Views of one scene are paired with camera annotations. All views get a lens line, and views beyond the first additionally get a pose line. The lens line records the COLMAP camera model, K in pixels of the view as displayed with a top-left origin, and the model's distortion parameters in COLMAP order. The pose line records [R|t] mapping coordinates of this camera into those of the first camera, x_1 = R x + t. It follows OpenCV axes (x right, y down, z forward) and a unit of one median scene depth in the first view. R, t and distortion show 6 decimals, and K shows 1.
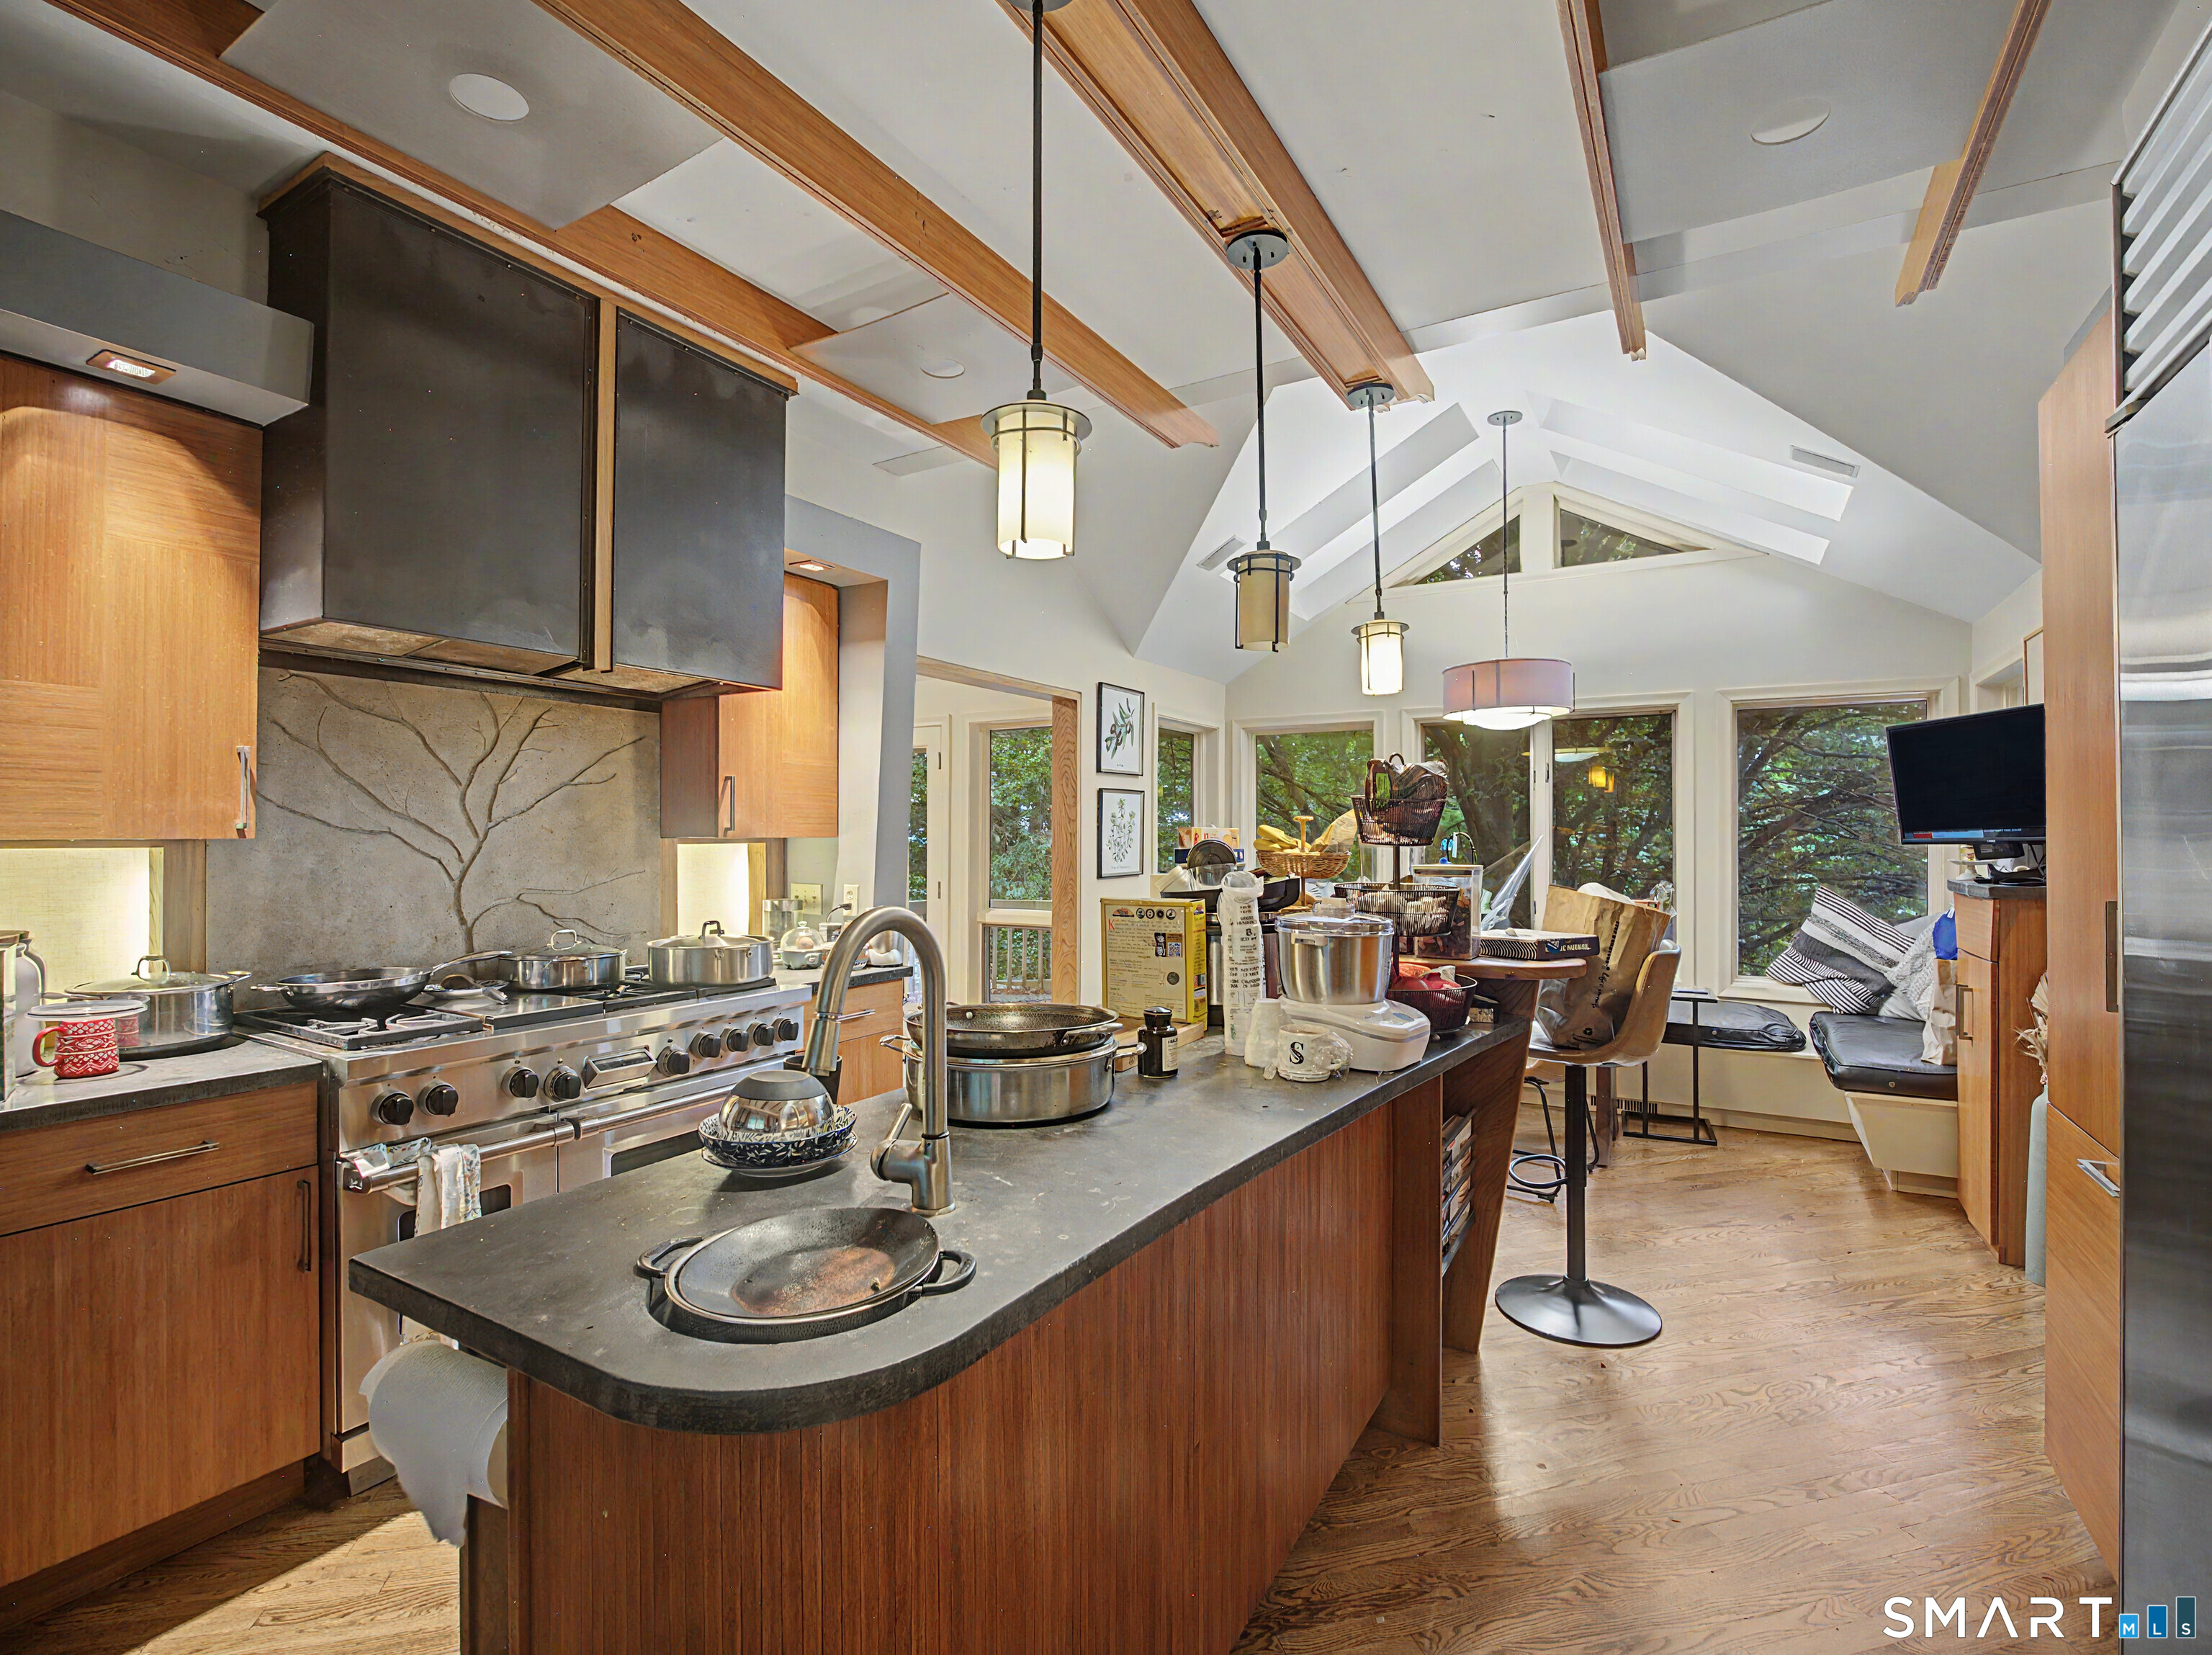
lens RADIAL K [[1021.0, 0, 1099.4], [0, 1021.0, 817.0], [0, 0, 1]] dist [-0.017775, -0.000944]
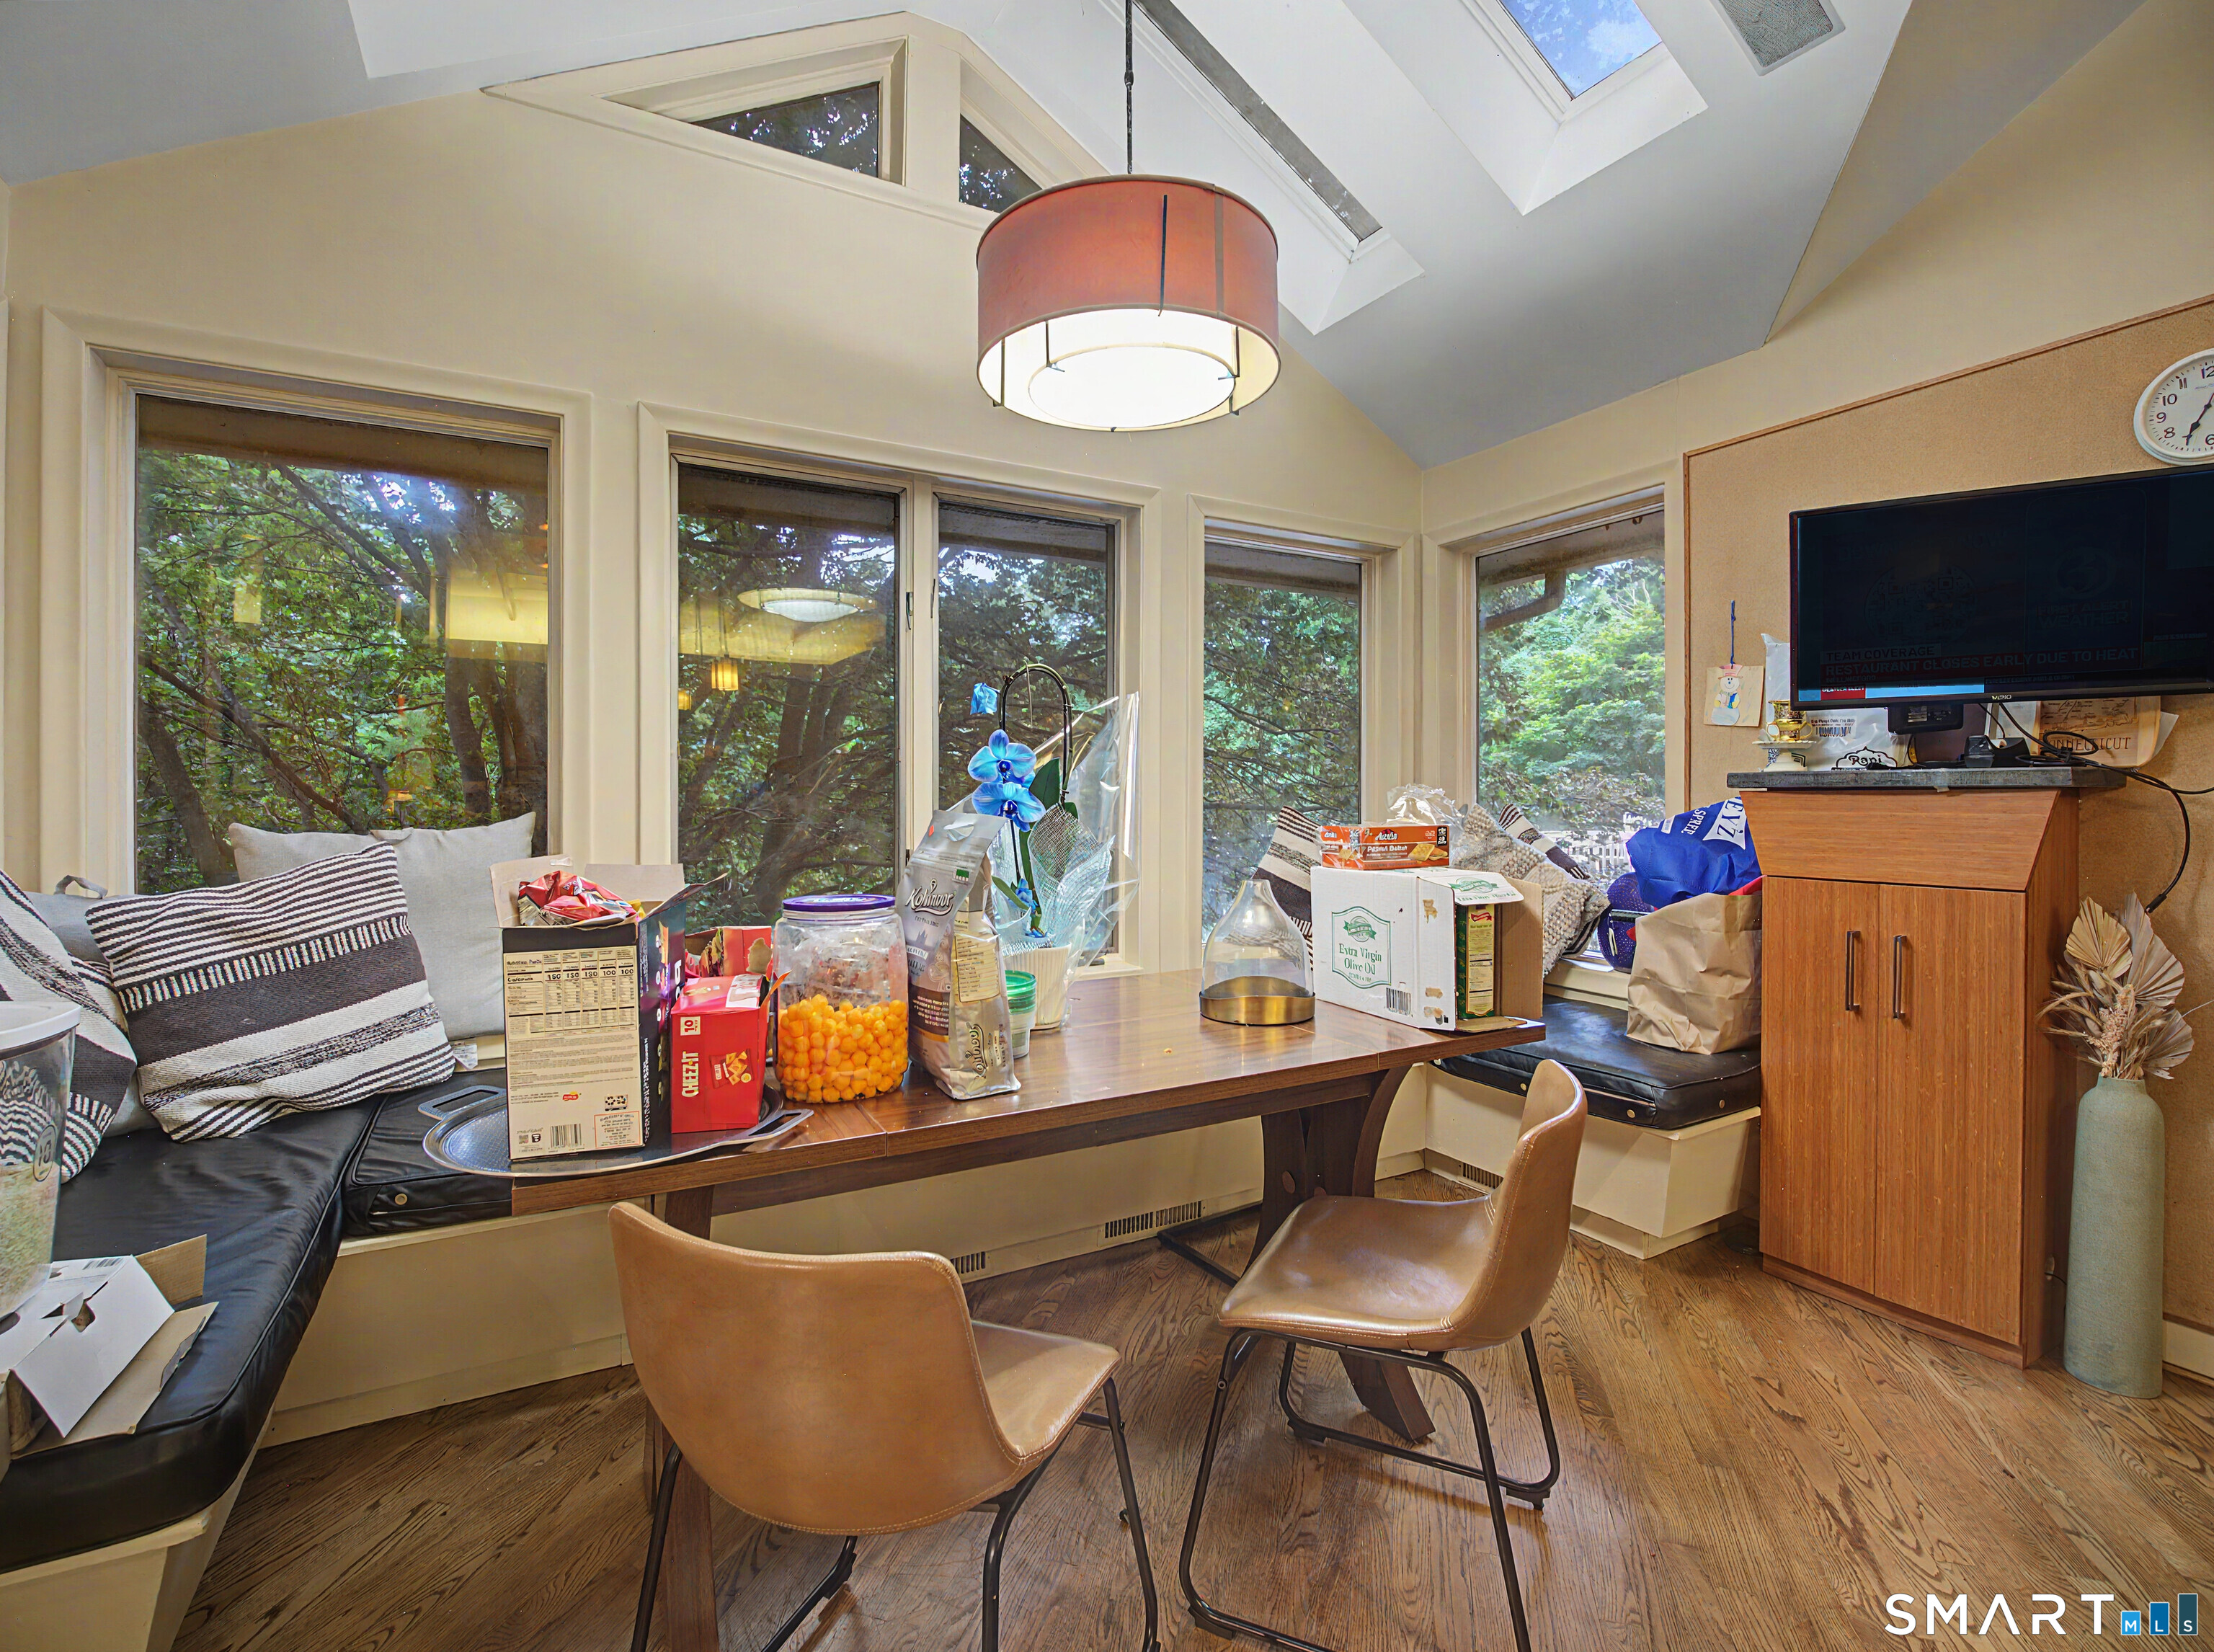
lens RADIAL K [[1021.9, 0, 1100.4], [0, 1021.9, 815.5], [0, 0, 1]] dist [-0.017775, -0.000944]
pose [[0.517853, -0.008499, 0.855427, 0.065191], [-0.014516, 0.999719, 0.018720, 0.086398], [-0.855346, -0.022111, 0.517584, 1.041171]]
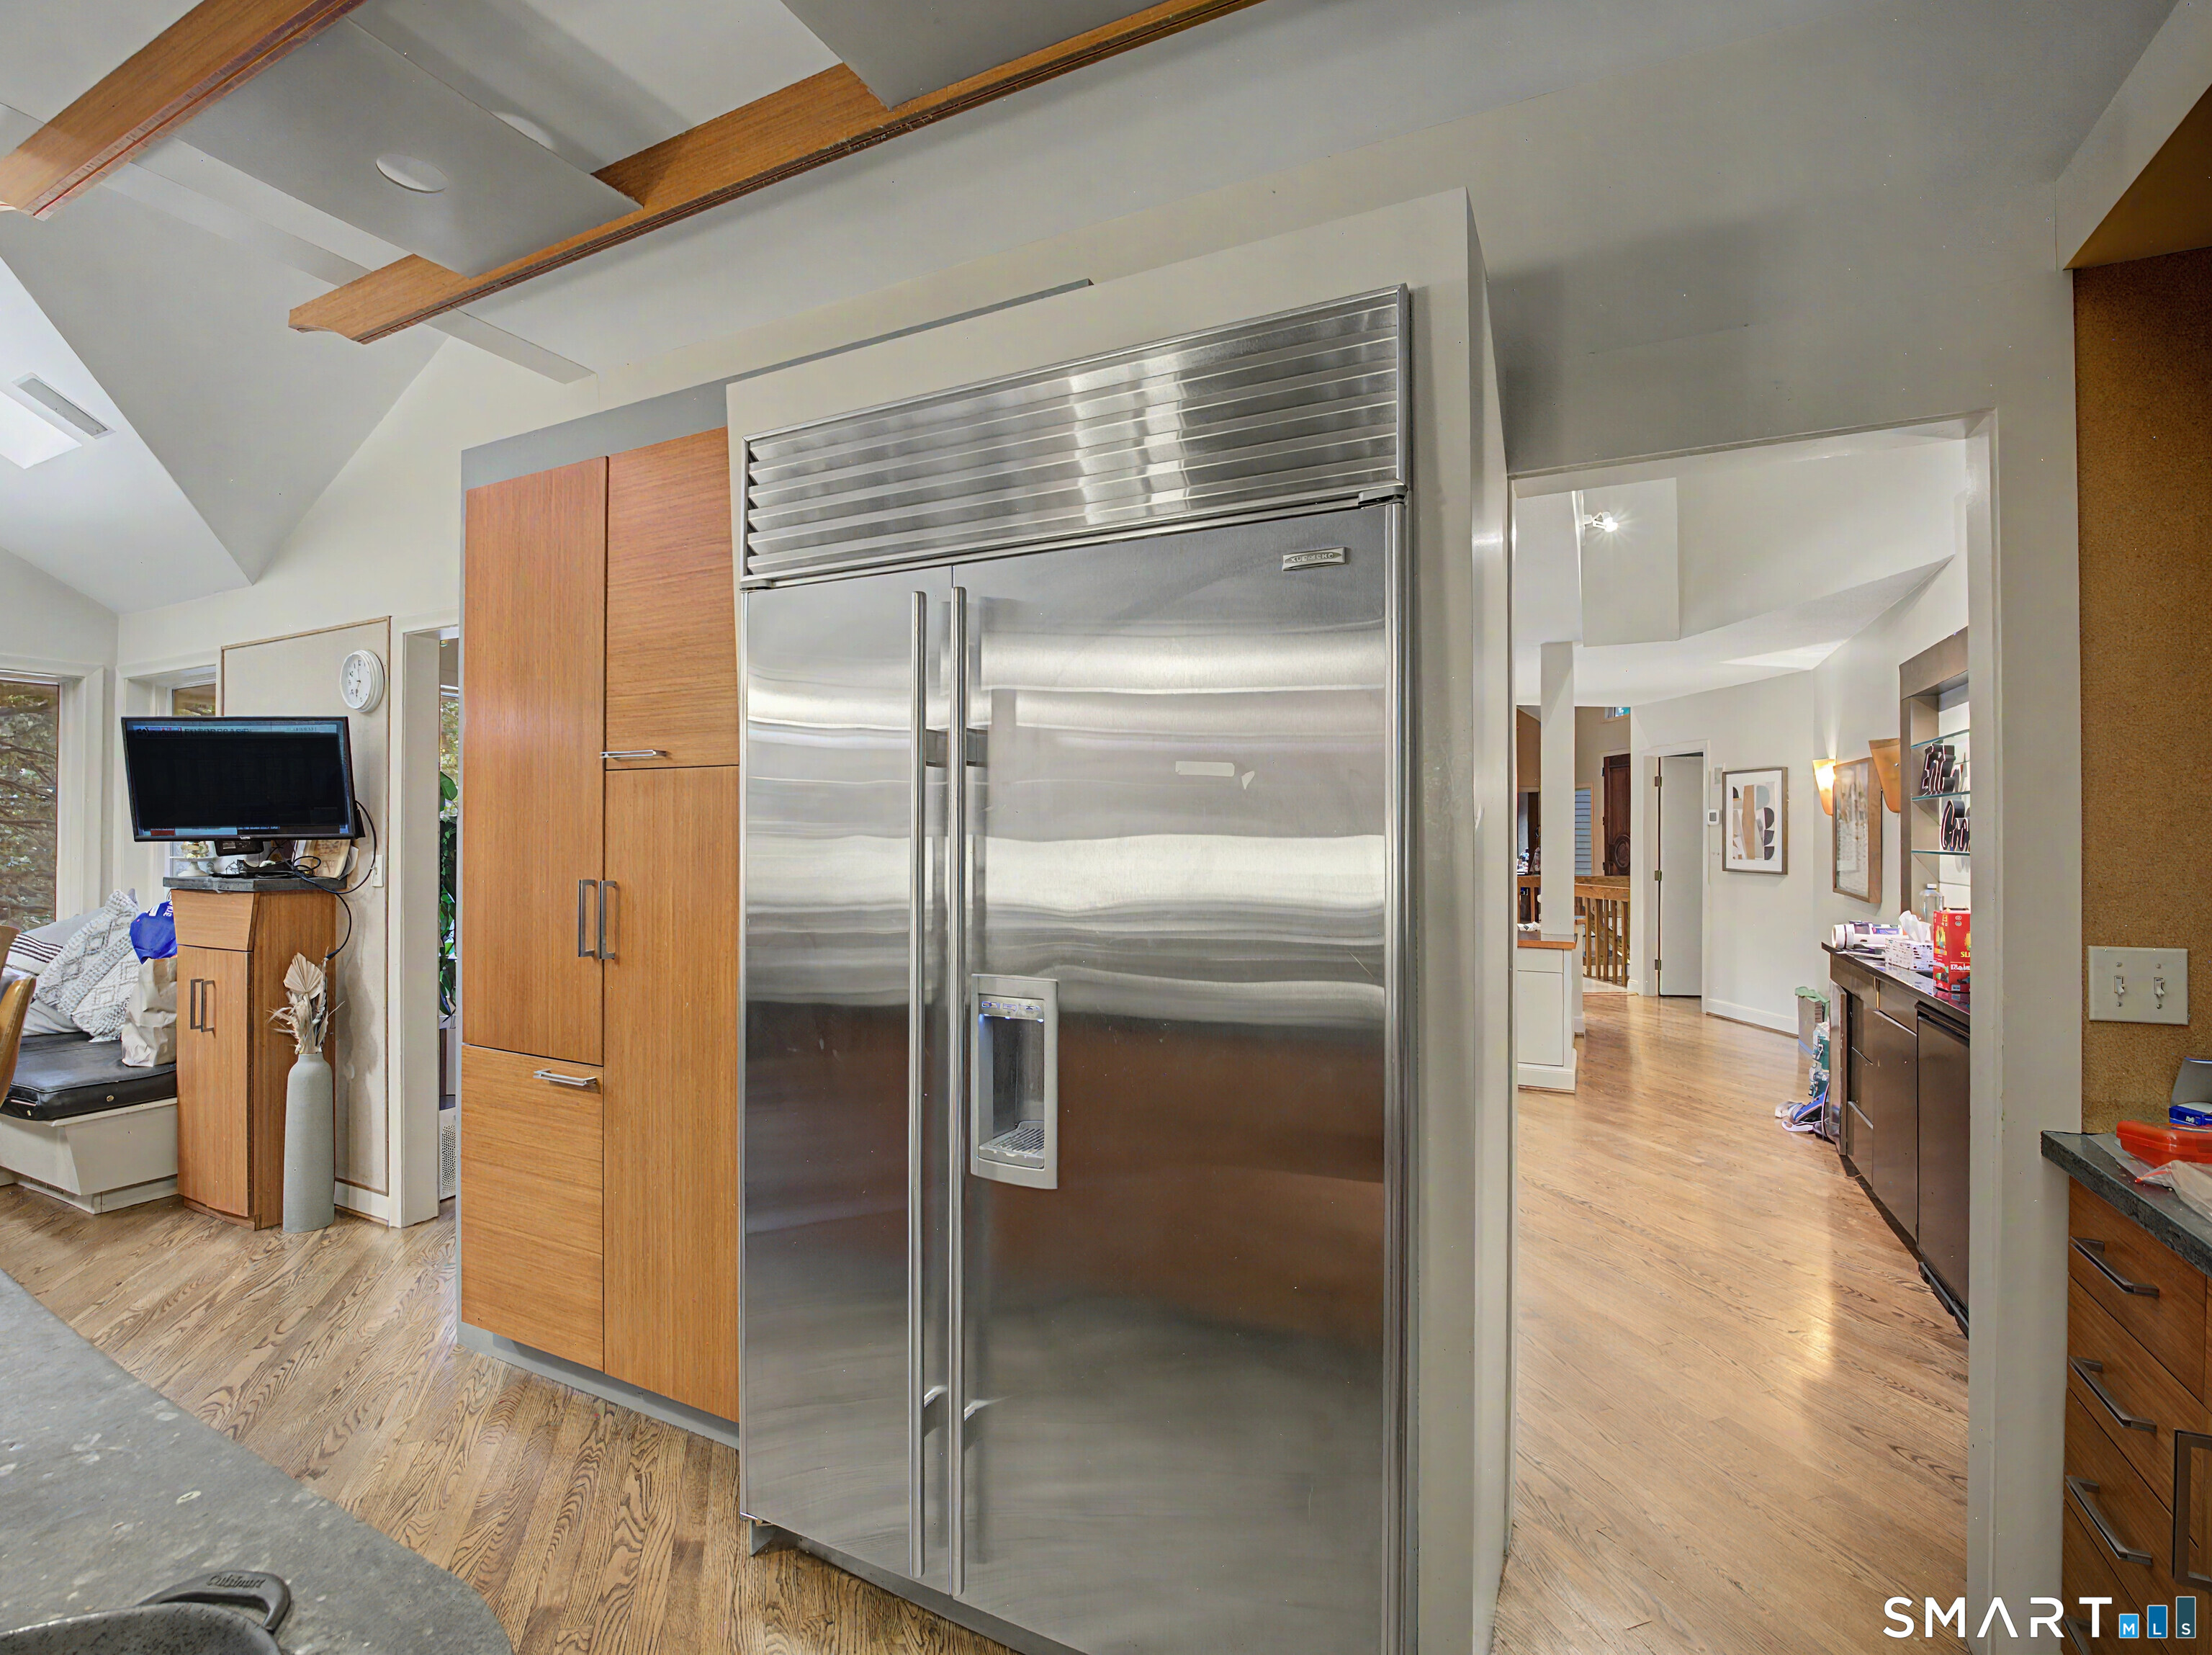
lens RADIAL K [[1021.0, 0, 1099.4], [0, 1021.0, 817.0], [0, 0, 1]] dist [-0.017775, -0.000944]
pose [[-0.055391, 0.015926, 0.998338, -0.204476], [-0.018487, 0.999685, -0.016973, 0.003120], [-0.998294, -0.019396, -0.055079, 0.144843]]
